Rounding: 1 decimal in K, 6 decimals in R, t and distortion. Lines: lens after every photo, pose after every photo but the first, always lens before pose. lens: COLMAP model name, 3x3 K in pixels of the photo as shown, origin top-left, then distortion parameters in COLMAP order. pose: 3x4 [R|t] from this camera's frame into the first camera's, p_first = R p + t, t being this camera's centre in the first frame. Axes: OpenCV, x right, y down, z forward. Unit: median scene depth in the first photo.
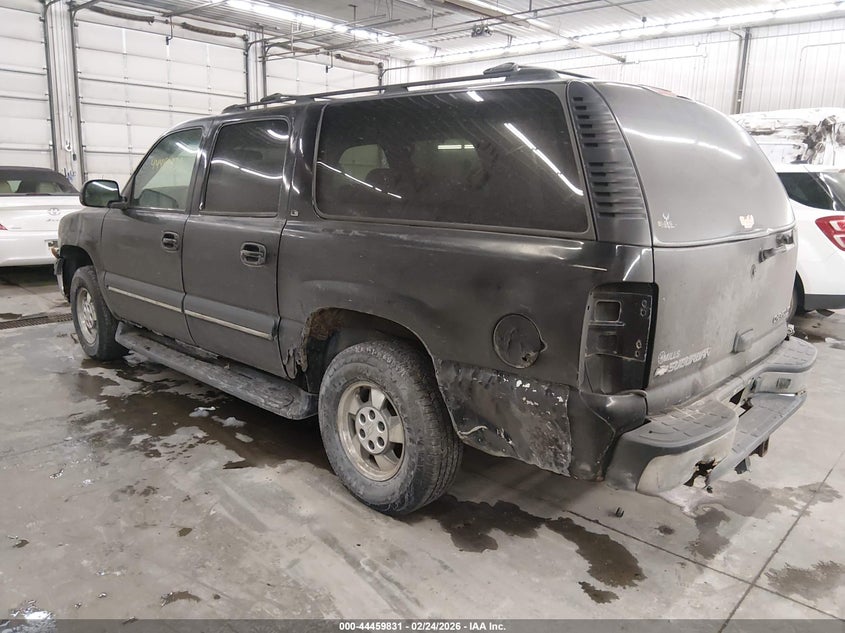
lens RADIAL K [[666.9, 0, 422.5], [0, 666.9, 316.5], [0, 0, 1]] dist [0.005101, -0.063087]
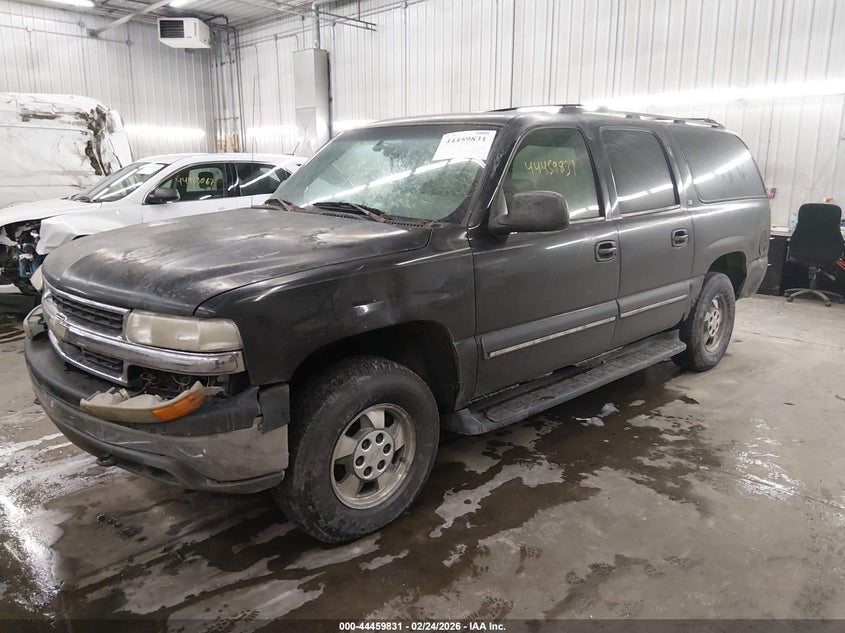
lens RADIAL K [[666.9, 0, 422.5], [0, 666.9, 316.5], [0, 0, 1]] dist [0.005101, -0.063087]
pose [[0.007967, -0.229412, 0.973297, -1.257819], [0.192374, 0.955498, 0.223642, -0.272575], [-0.981289, 0.185456, 0.051745, 1.169887]]
